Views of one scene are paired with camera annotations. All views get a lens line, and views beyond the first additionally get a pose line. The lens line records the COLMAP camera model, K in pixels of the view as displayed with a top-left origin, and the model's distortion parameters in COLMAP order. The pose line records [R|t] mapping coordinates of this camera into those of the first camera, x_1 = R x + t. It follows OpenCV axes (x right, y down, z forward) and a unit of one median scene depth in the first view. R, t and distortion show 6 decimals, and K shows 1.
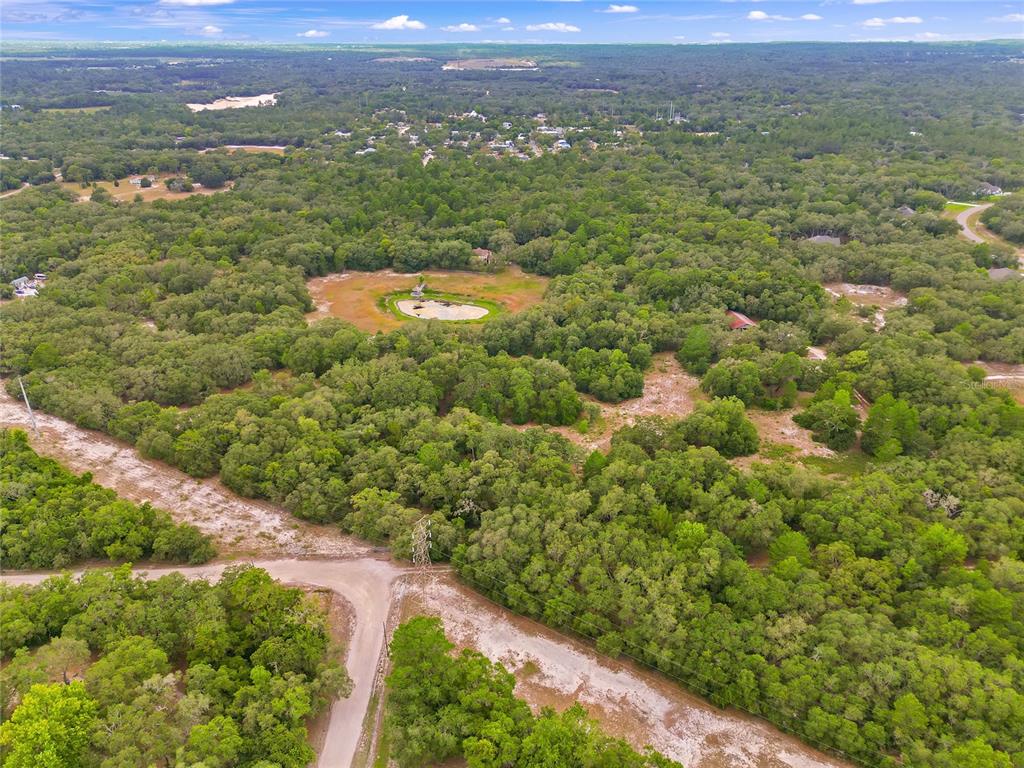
lens RADIAL K [[726.1, 0, 512.0], [0, 726.1, 384.0], [0, 0, 1]] dist [0.064127, -0.052222]
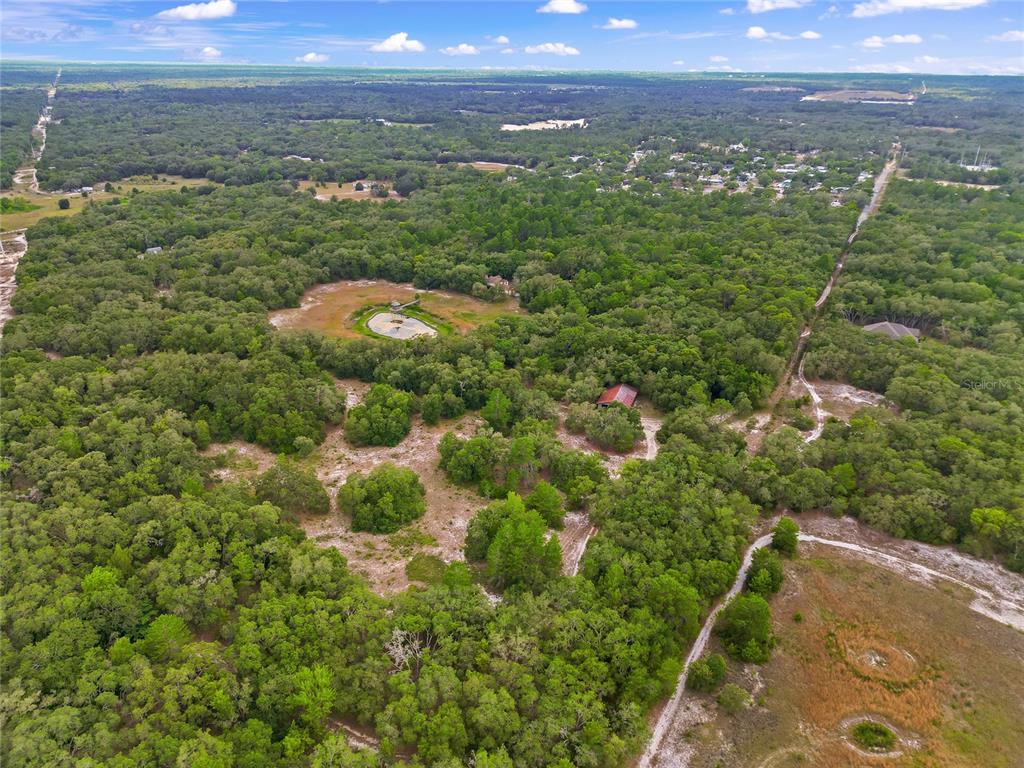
lens RADIAL K [[692.7, 0, 514.5], [0, 692.7, 422.0], [0, 0, 1]] dist [0.060021, -0.053885]
pose [[0.876922, 0.229172, -0.422479, 0.437584], [-0.217249, 0.973082, 0.076910, -0.074176], [0.428732, 0.024339, 0.903104, 0.171306]]
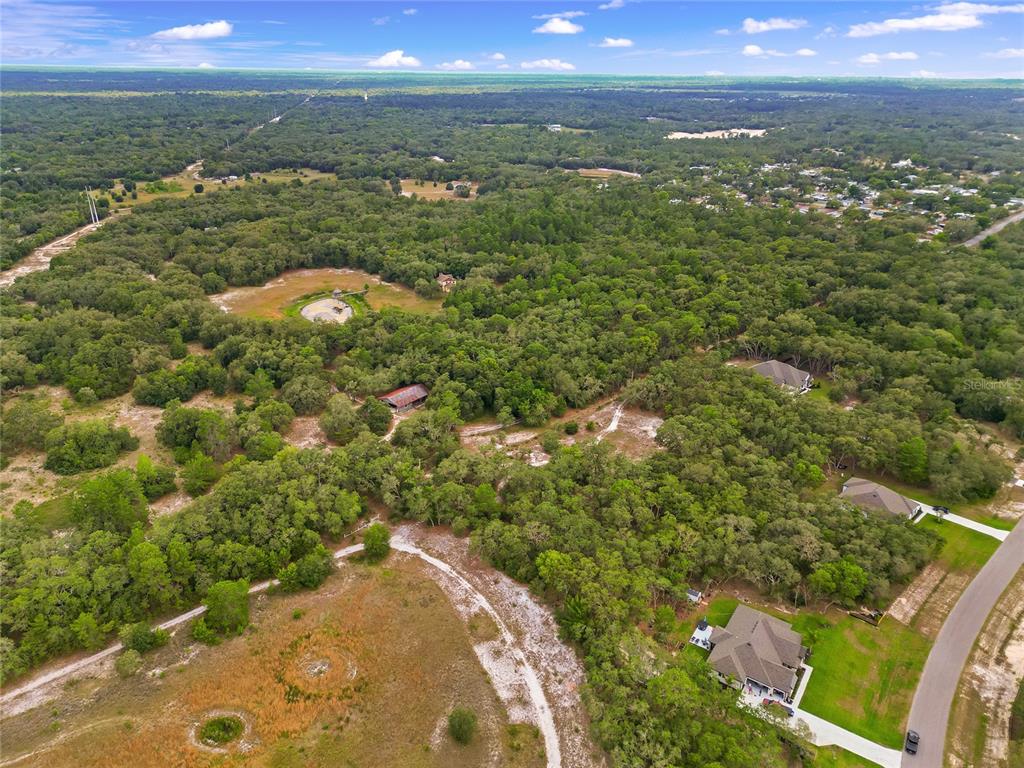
lens RADIAL K [[716.2, 0, 511.7], [0, 716.2, 376.3], [0, 0, 1]] dist [0.065878, -0.056702]
pose [[0.677332, 0.298582, -0.672362, 0.764444], [-0.327596, 0.940735, 0.087742, -0.177995], [0.658712, 0.160832, 0.735004, 0.361290]]
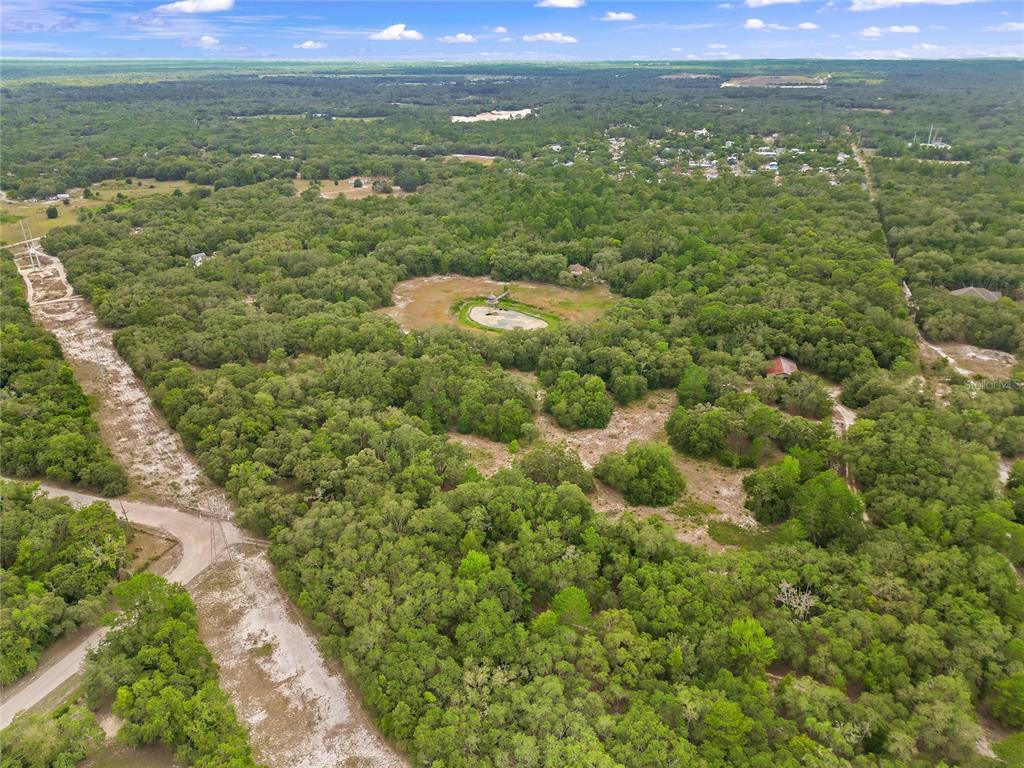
lens RADIAL K [[711.0, 0, 517.3], [0, 711.0, 407.5], [0, 0, 1]] dist [0.087279, -0.101876]
pose [[0.932187, 0.158724, -0.325320, 0.238870], [-0.154182, 0.987238, 0.039874, -0.019128], [0.327497, 0.012989, 0.944763, 0.051027]]
